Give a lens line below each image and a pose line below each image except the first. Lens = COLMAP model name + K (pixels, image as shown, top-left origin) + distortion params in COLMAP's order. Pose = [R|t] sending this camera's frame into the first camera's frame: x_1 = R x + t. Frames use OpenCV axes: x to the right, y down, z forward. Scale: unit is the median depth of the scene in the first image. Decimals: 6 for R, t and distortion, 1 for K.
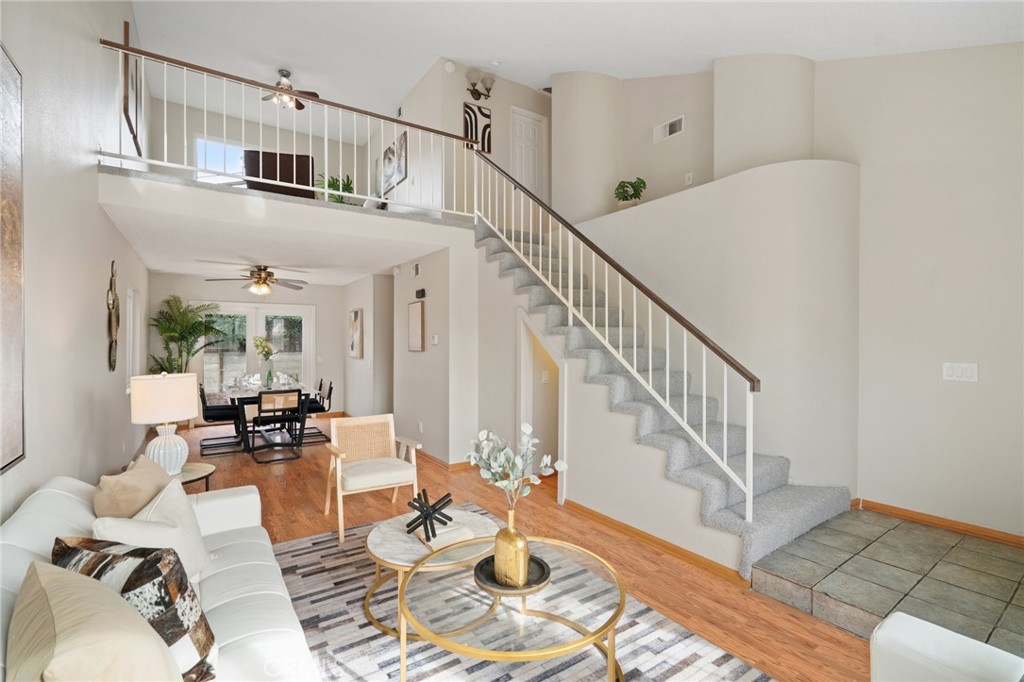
lens RADIAL K [[465.0, 0, 514.6], [0, 465.0, 337.6], [0, 0, 1]] dist [-0.004668, 0.000660]
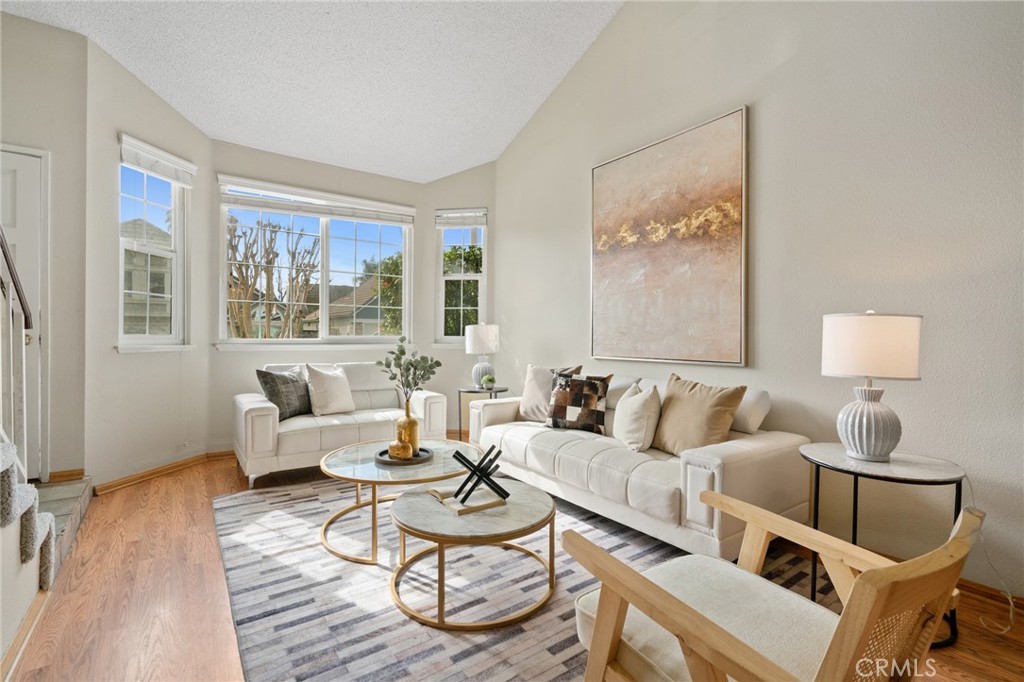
lens RADIAL K [[465.0, 0, 510.7], [0, 465.0, 339.1], [0, 0, 1]] dist [-0.004668, 0.000660]
pose [[-0.999735, -0.015421, -0.017092, -0.219881], [-0.015519, 0.999864, 0.005644, 0.126490], [0.017003, 0.005907, -0.999838, 1.850036]]
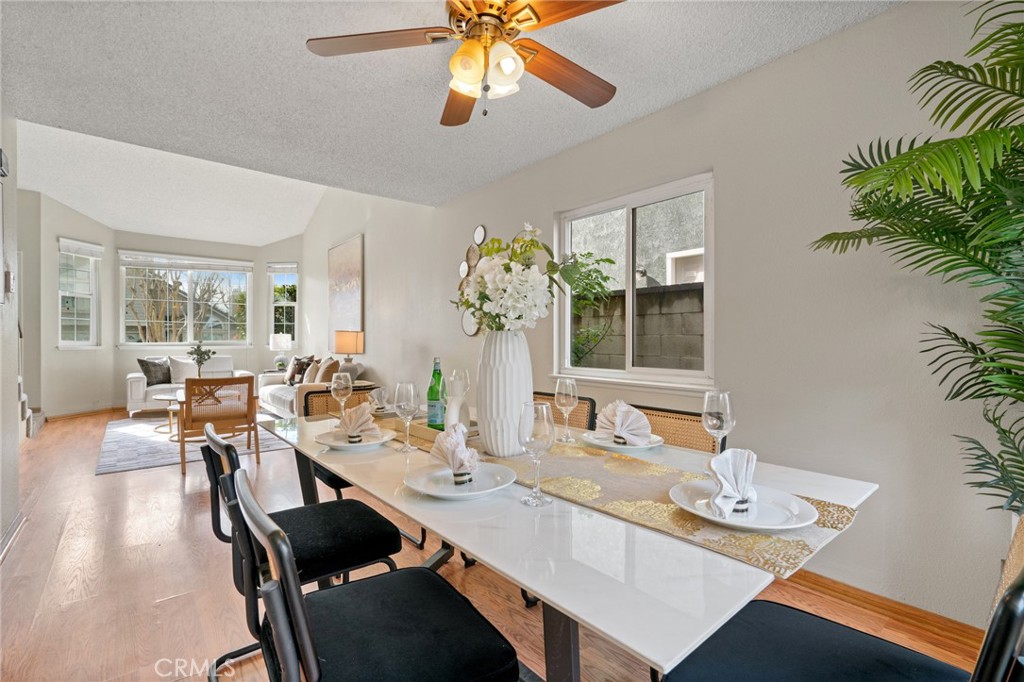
lens RADIAL K [[465.0, 0, 515.5], [0, 465.0, 346.1], [0, 0, 1]] dist [-0.004668, 0.000660]
pose [[-0.996185, -0.009131, -0.086784, -1.399356], [-0.009906, 0.999915, 0.008504, 0.122786], [0.086699, 0.009332, -0.996191, 3.257854]]
